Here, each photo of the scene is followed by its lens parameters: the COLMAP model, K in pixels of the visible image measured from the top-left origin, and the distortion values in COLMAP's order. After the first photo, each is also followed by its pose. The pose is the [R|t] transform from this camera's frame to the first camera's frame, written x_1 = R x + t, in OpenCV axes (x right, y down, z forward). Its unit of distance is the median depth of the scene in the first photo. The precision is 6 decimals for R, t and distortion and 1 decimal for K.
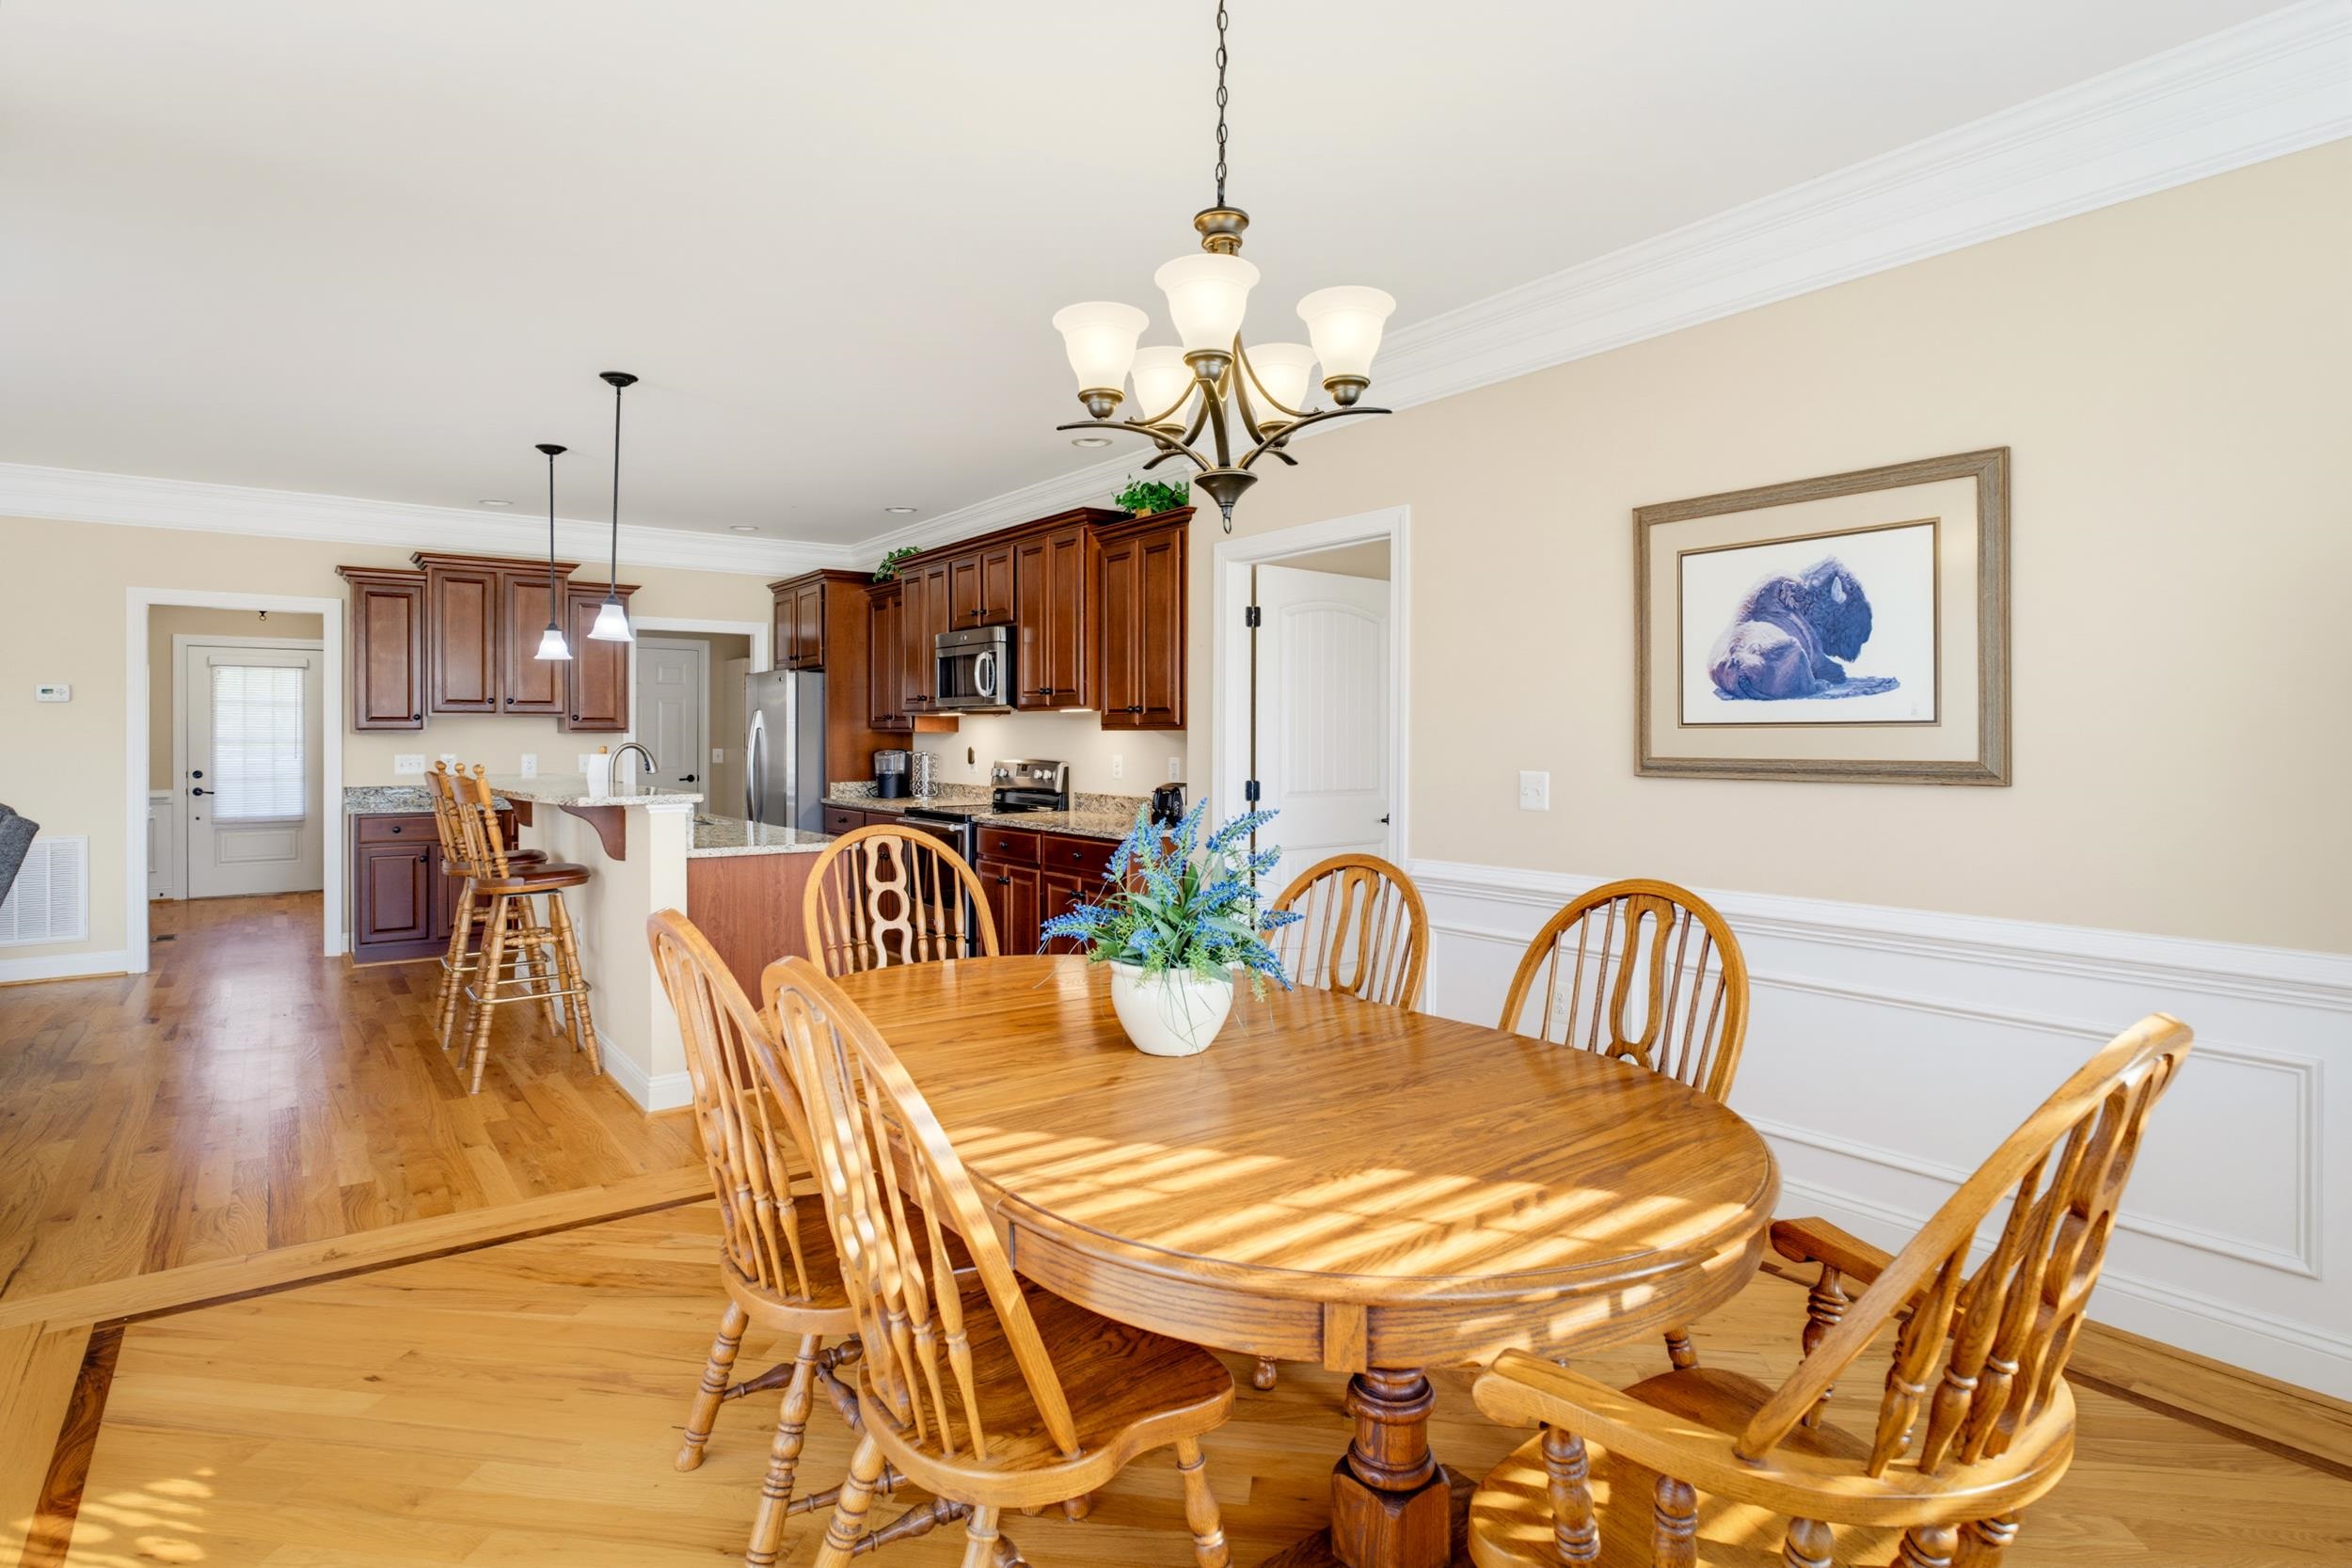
lens RADIAL K [[1193.8, 0, 1180.5], [0, 1193.8, 726.6], [0, 0, 1]] dist [-0.000709, -0.000604]
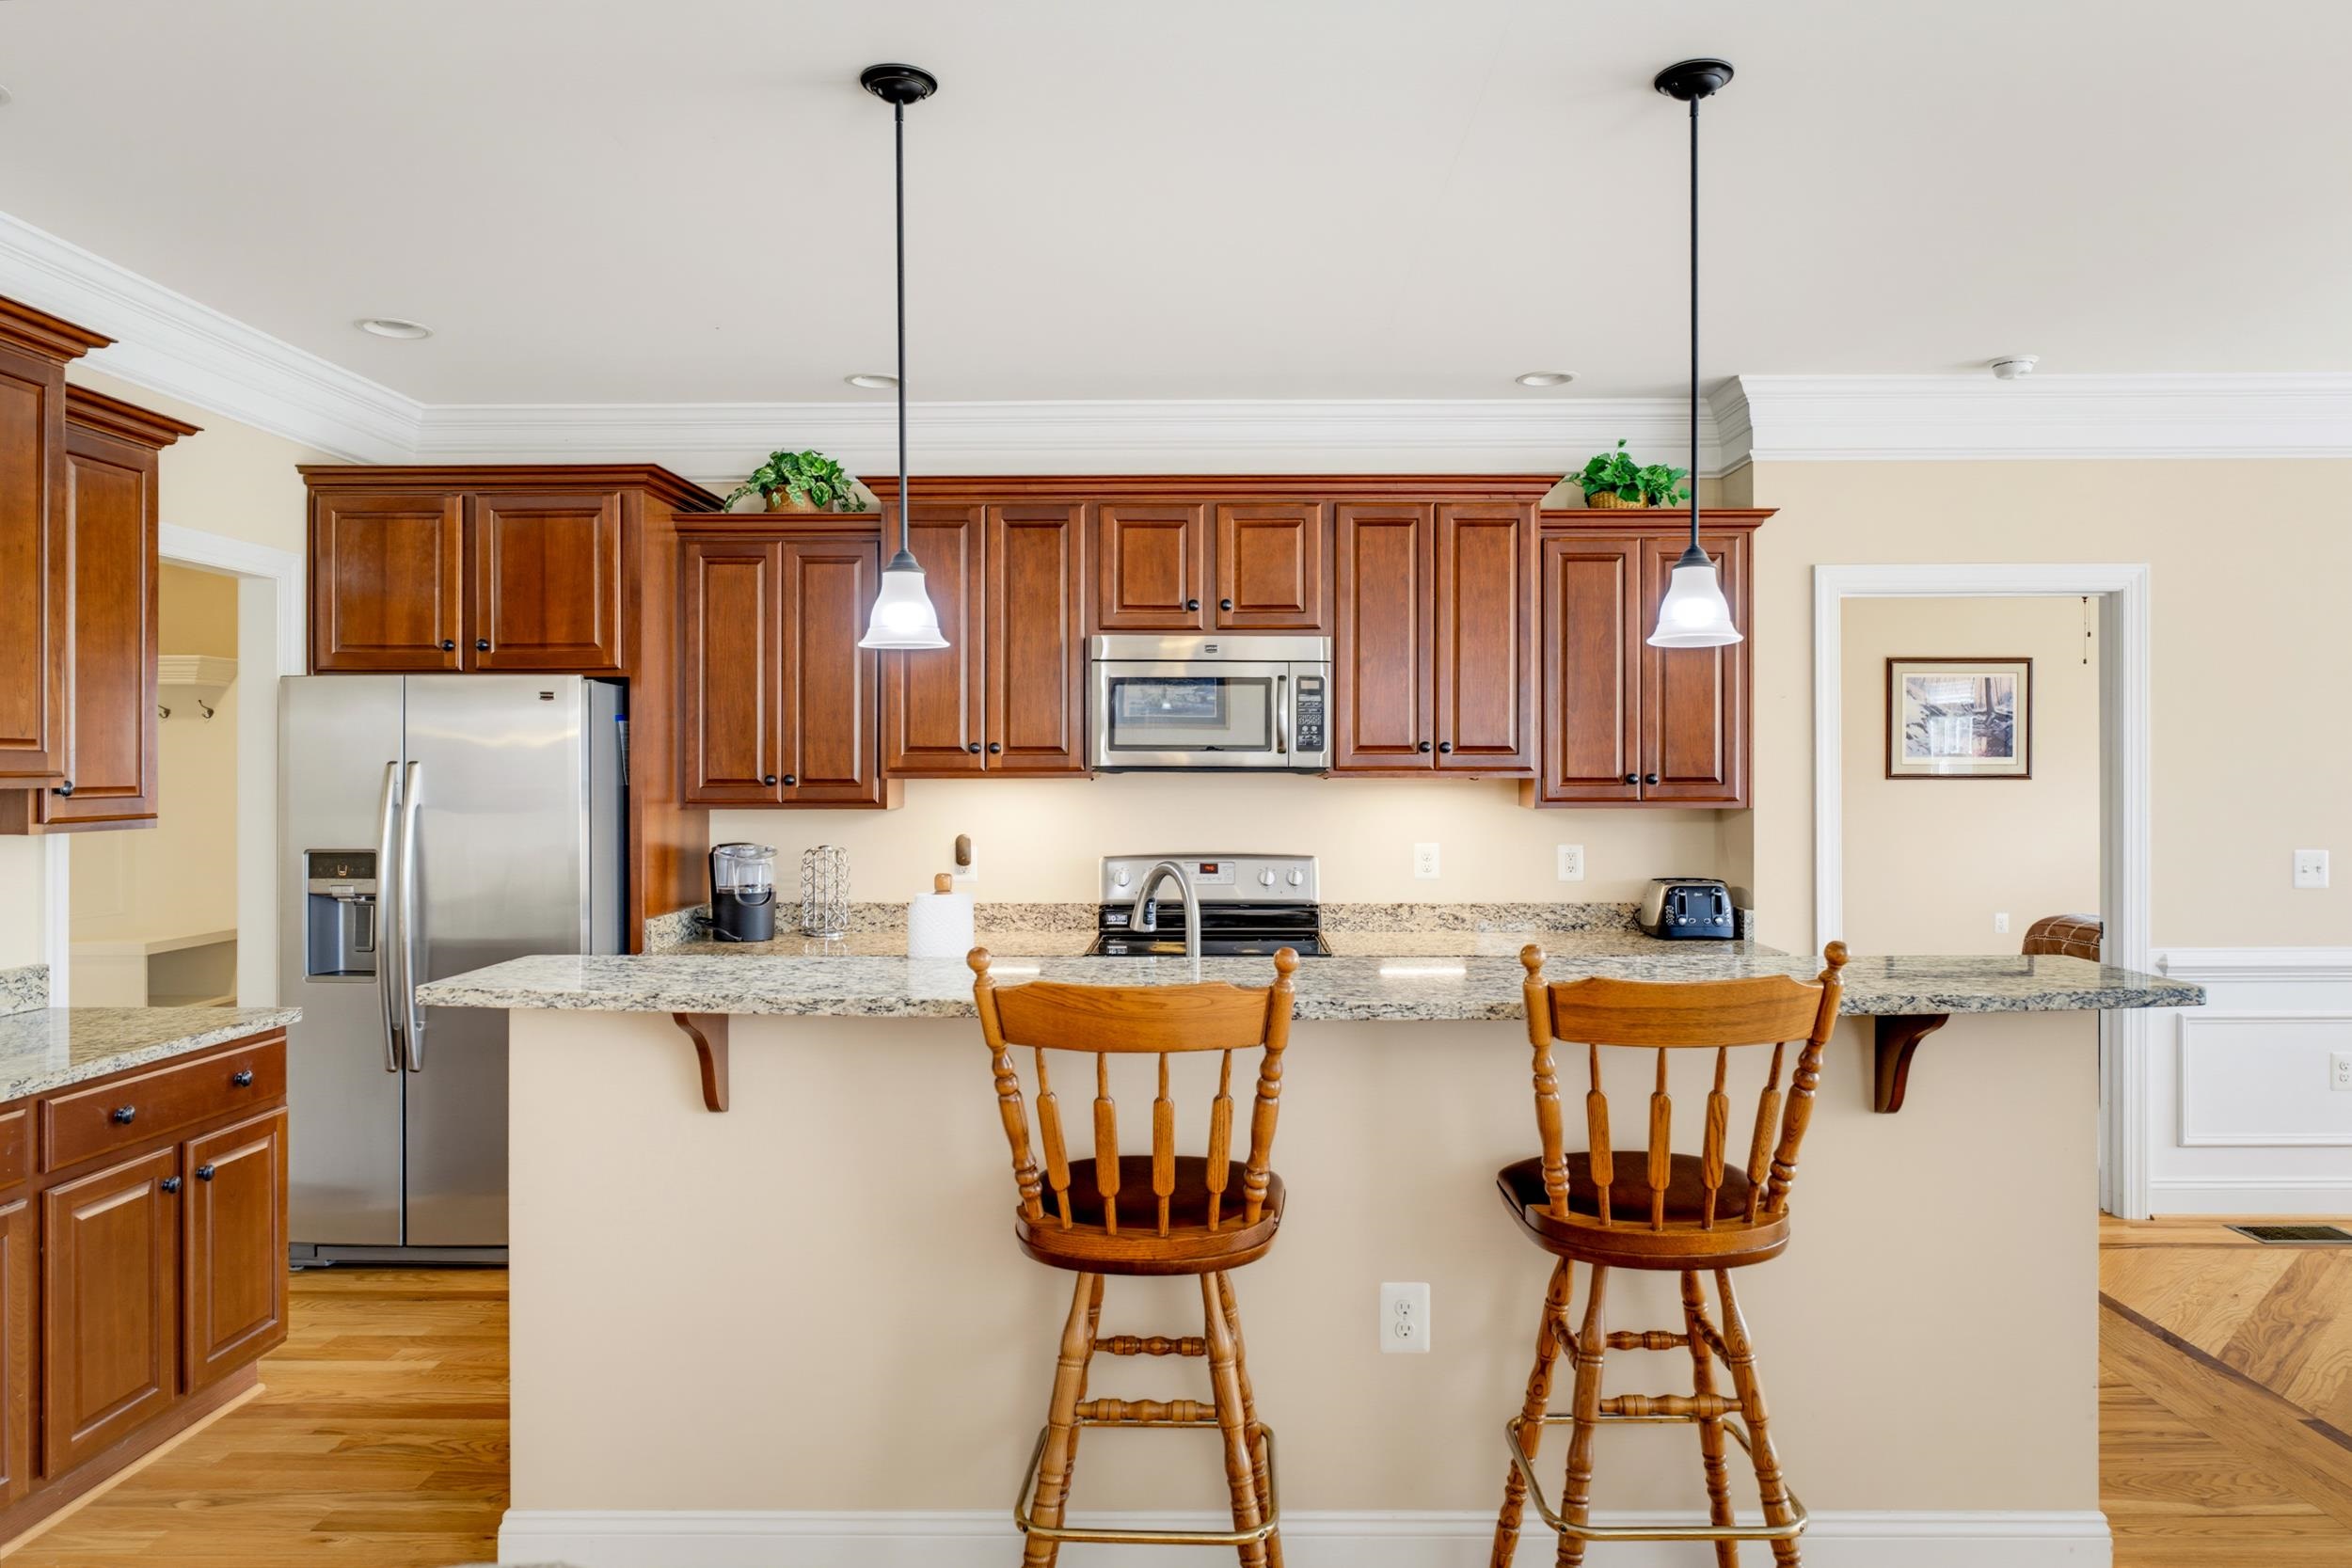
lens RADIAL K [[1464.5, 0, 1210.9], [0, 1464.5, 766.3], [0, 0, 1]] dist [-0.004568, 0.000487]
pose [[0.614273, 0.007056, 0.789062, -0.673891], [-0.004396, 0.999975, -0.005520, -0.012192], [-0.789081, -0.000078, 0.614289, 0.515837]]
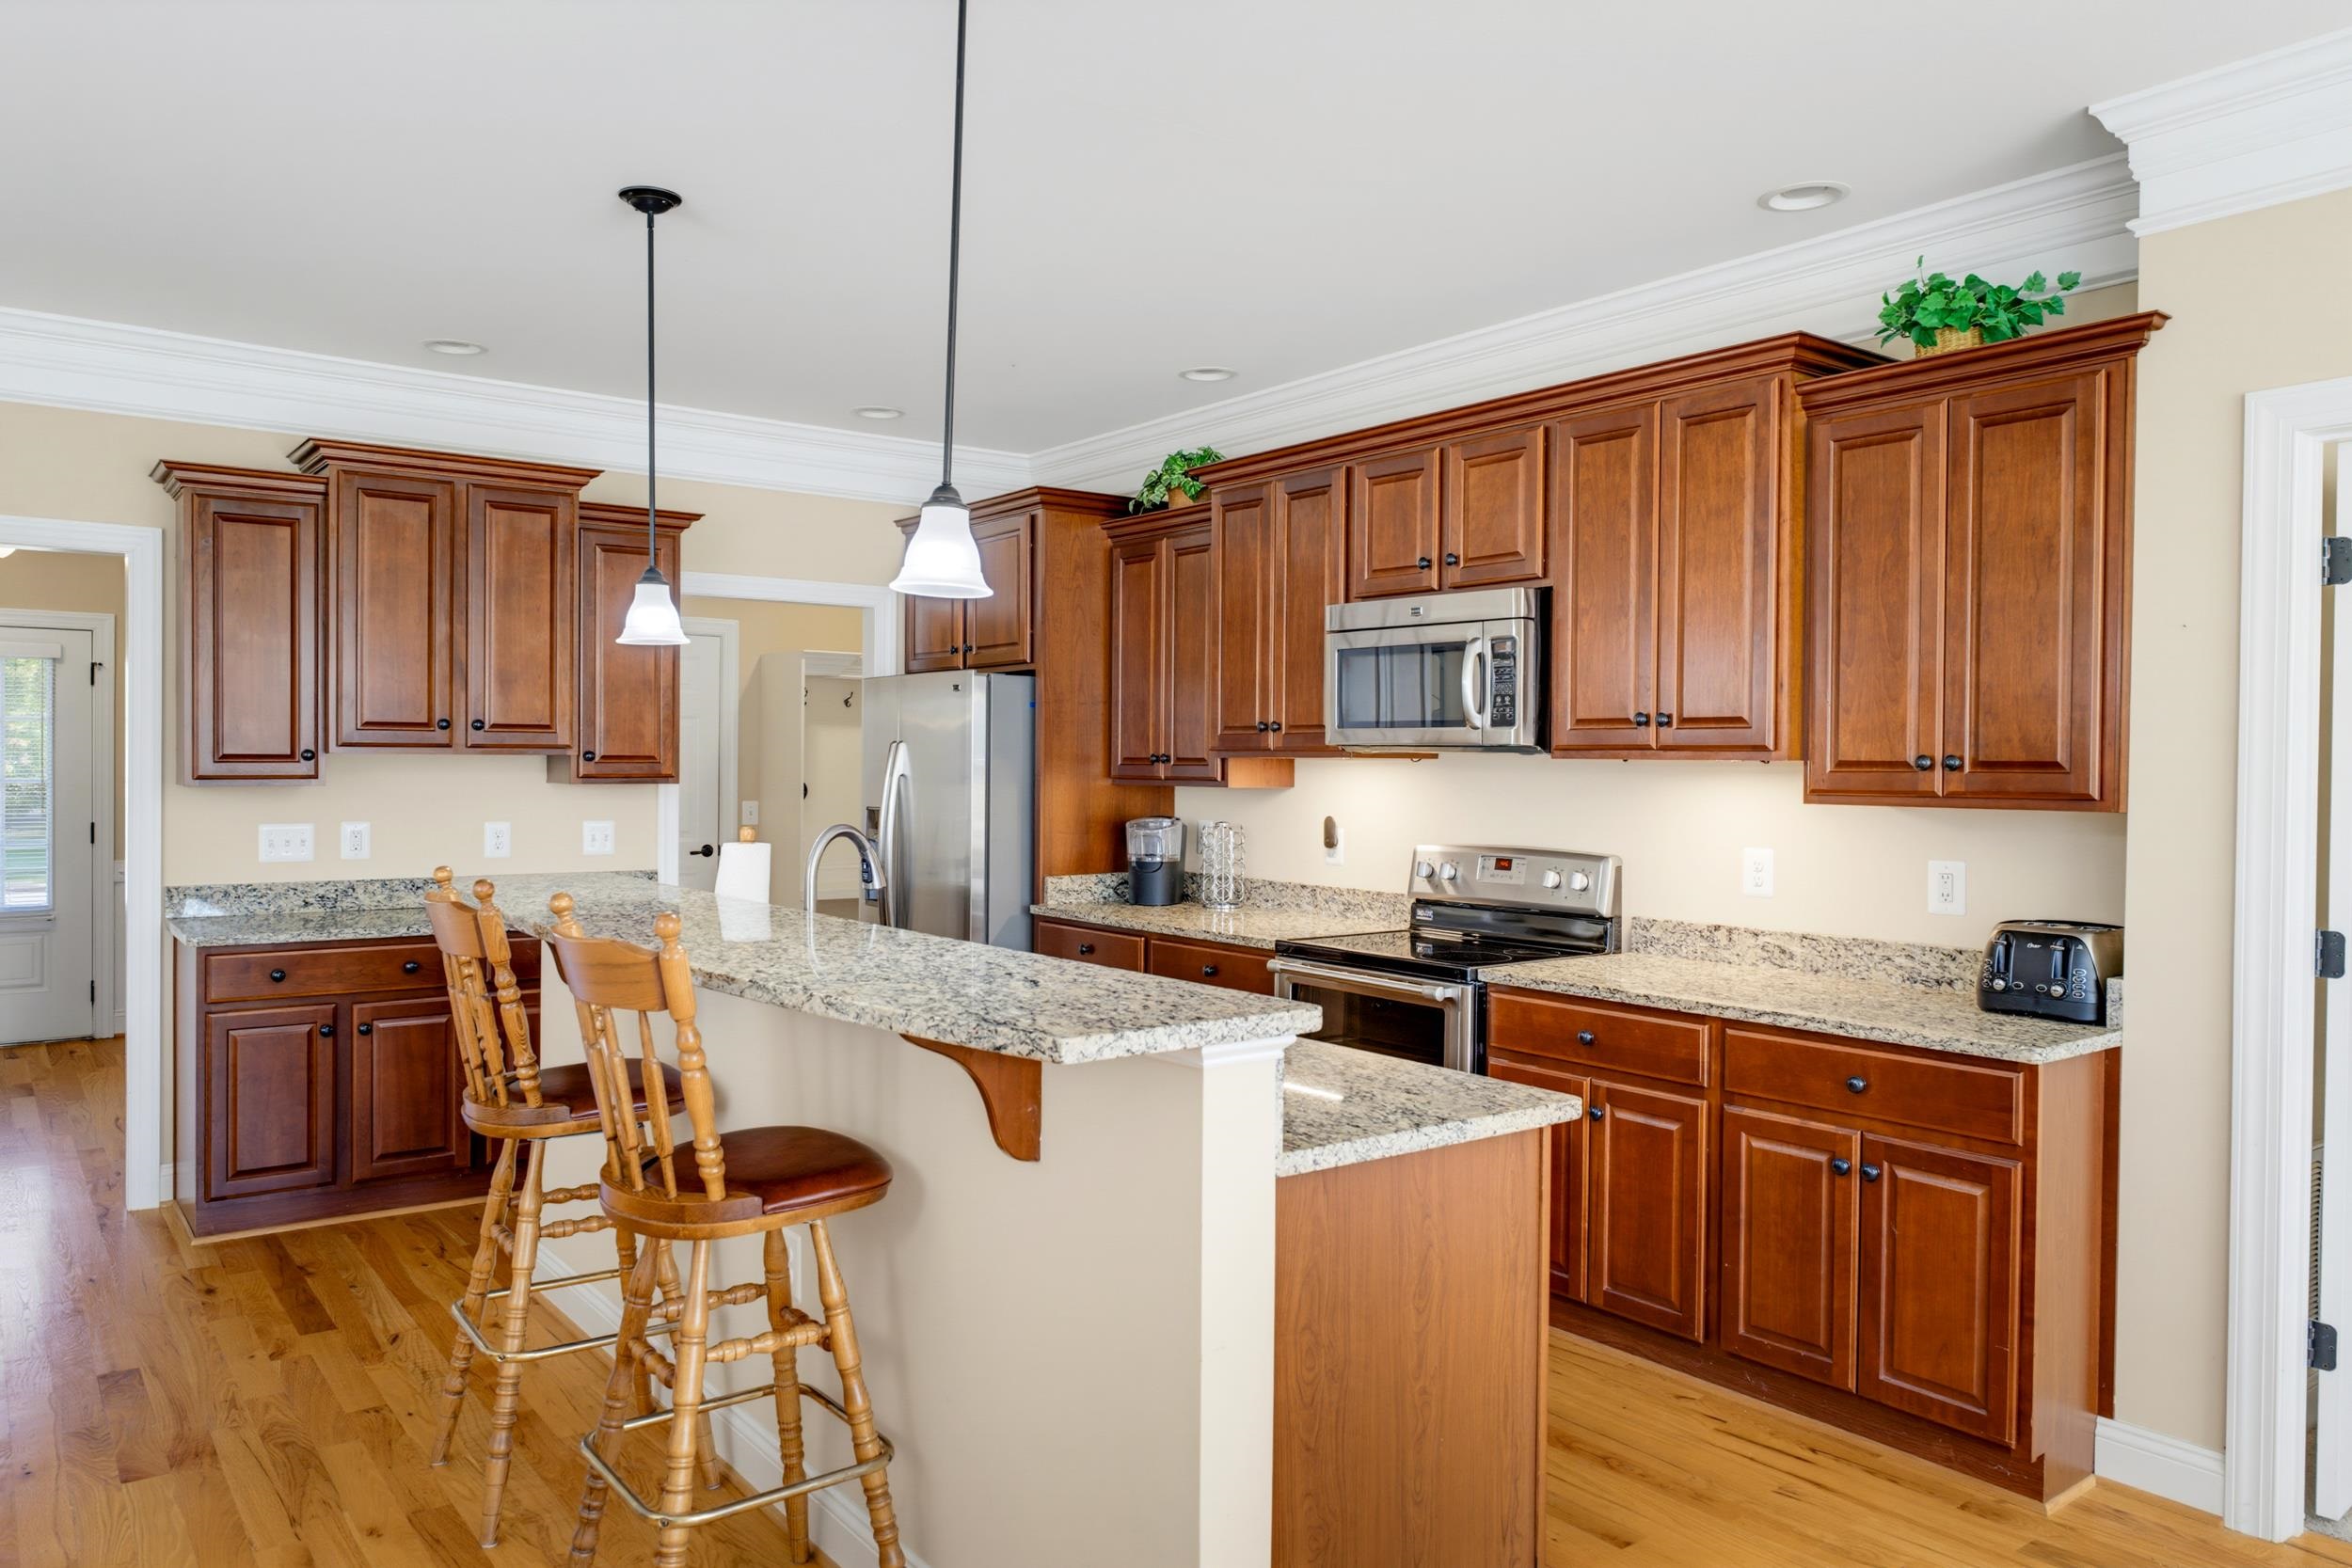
lens RADIAL K [[1572.1, 0, 1185.2], [0, 1572.1, 766.8], [0, 0, 1]] dist [-0.004723, 0.001922]
pose [[0.999806, 0.007503, 0.018190, -0.267347], [-0.007719, 0.999900, 0.011852, -0.013909], [-0.018100, -0.011990, 0.999764, 0.304342]]
